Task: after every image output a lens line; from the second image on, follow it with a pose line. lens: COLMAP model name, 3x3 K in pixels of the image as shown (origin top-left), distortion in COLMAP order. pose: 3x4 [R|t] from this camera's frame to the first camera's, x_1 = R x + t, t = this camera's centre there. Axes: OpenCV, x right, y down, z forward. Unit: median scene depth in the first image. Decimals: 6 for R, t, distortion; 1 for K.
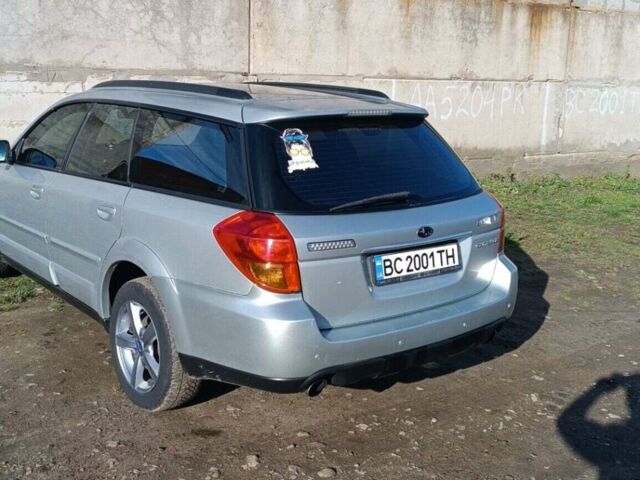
lens RADIAL K [[766.7, 0, 320.0], [0, 766.7, 240.0], [0, 0, 1]] dist [0.120505, -0.269445]
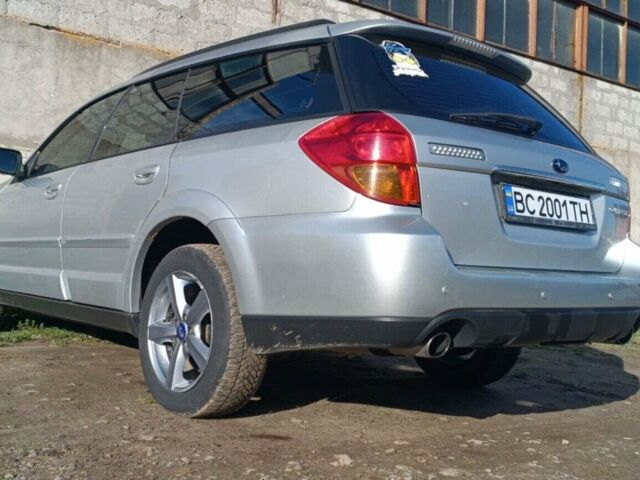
lens RADIAL K [[766.7, 0, 320.0], [0, 766.7, 240.0], [0, 0, 1]] dist [0.120505, -0.269445]
pose [[0.999601, 0.016134, 0.023178, -0.125097], [-0.010101, 0.970700, -0.240084, 0.252738], [-0.026372, 0.239754, 0.970475, 0.250378]]
